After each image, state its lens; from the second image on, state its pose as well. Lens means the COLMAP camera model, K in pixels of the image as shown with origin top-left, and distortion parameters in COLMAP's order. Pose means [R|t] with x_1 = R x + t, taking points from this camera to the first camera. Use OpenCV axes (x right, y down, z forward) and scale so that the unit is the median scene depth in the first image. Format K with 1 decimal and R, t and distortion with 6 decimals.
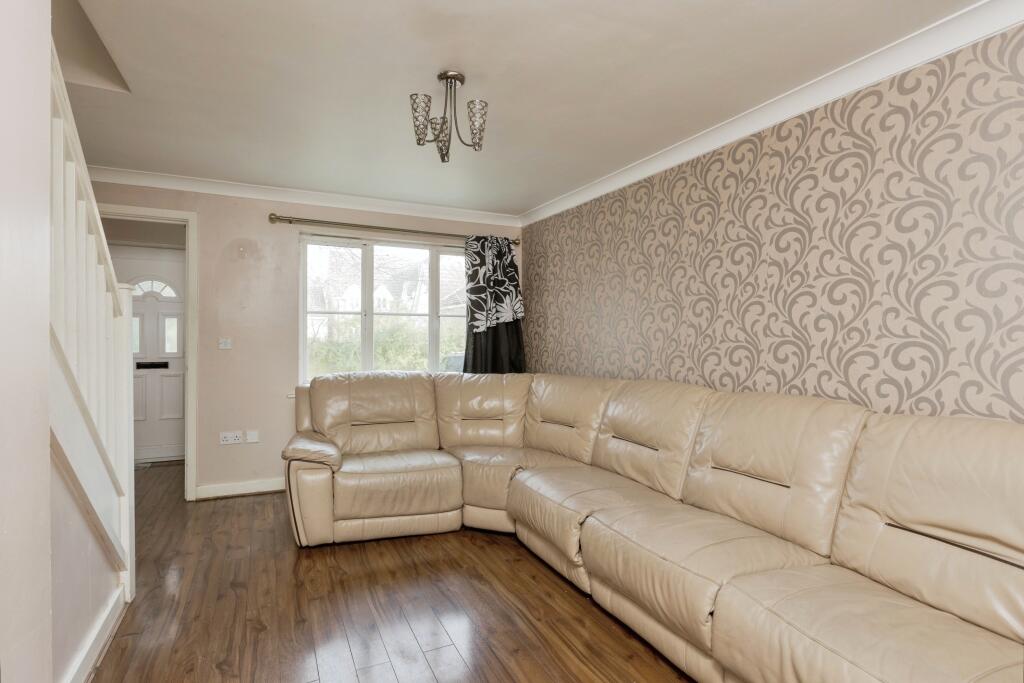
lens RADIAL K [[498.1, 0, 512.0], [0, 498.1, 341.5], [0, 0, 1]] dist [-0.001099, -0.001082]
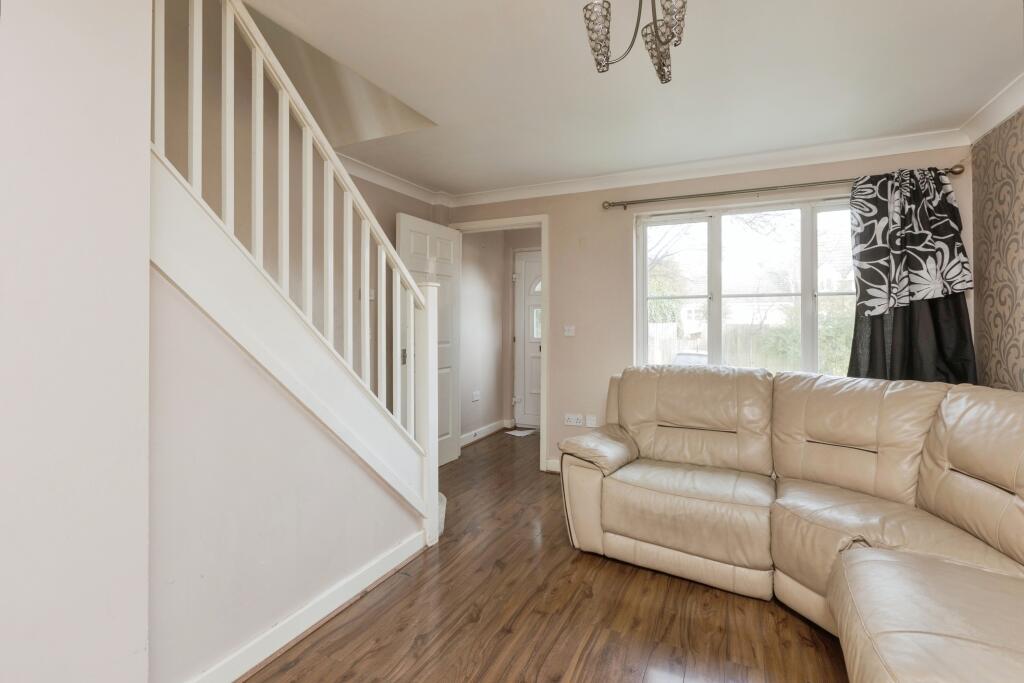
lens RADIAL K [[487.0, 0, 513.3], [0, 487.0, 321.5], [0, 0, 1]] dist [-0.010564, -0.000091]
pose [[0.629347, -0.010891, -0.777048, 0.141743], [-0.000325, 0.999898, -0.014278, -0.001304], [0.777125, 0.009239, 0.629279, 0.209414]]
